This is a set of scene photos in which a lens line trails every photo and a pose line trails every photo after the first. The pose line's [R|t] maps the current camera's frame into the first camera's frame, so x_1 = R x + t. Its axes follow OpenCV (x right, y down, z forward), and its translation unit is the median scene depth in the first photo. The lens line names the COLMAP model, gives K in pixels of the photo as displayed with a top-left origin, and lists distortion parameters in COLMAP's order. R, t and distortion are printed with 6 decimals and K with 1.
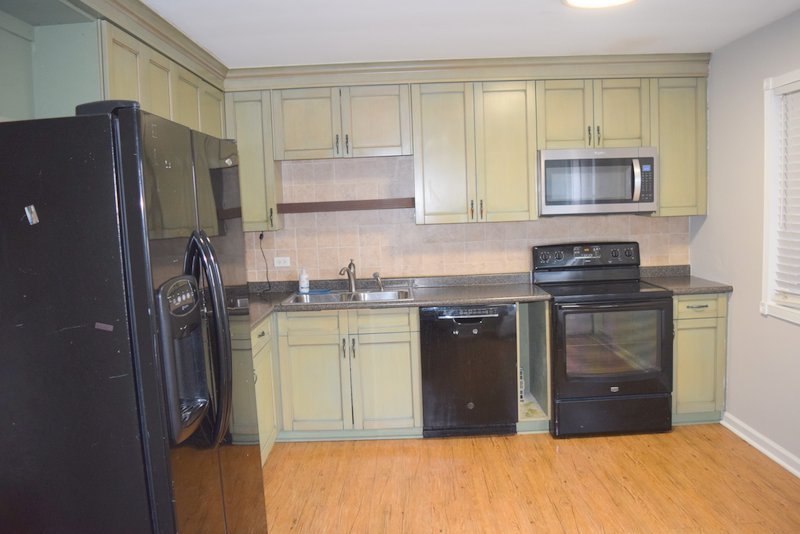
lens RADIAL K [[630.7, 0, 406.3], [0, 630.7, 265.3], [0, 0, 1]] dist [-0.051524, -0.005439]
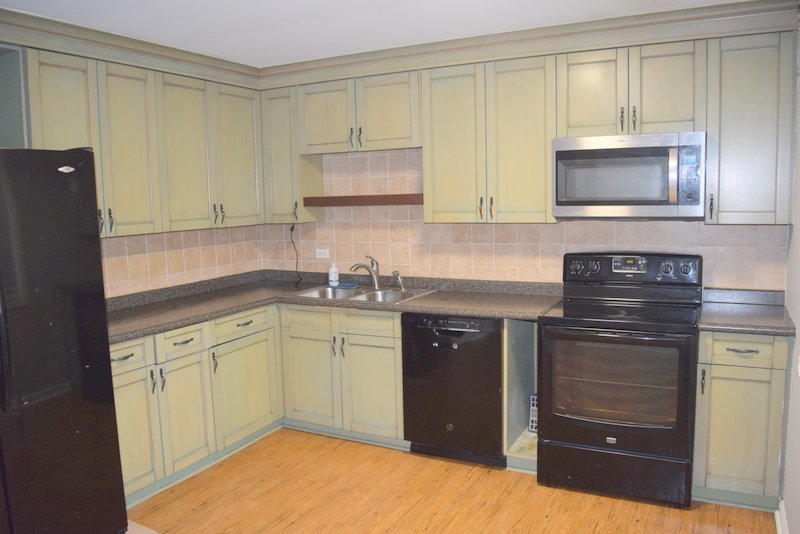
lens RADIAL K [[630.7, 0, 401.9], [0, 630.7, 265.8], [0, 0, 1]] dist [-0.051524, -0.005439]
pose [[0.887221, 0.068414, -0.456244, 0.421187], [-0.055371, 0.997586, 0.041913, -0.039355], [0.458010, -0.011924, 0.888867, 0.166838]]
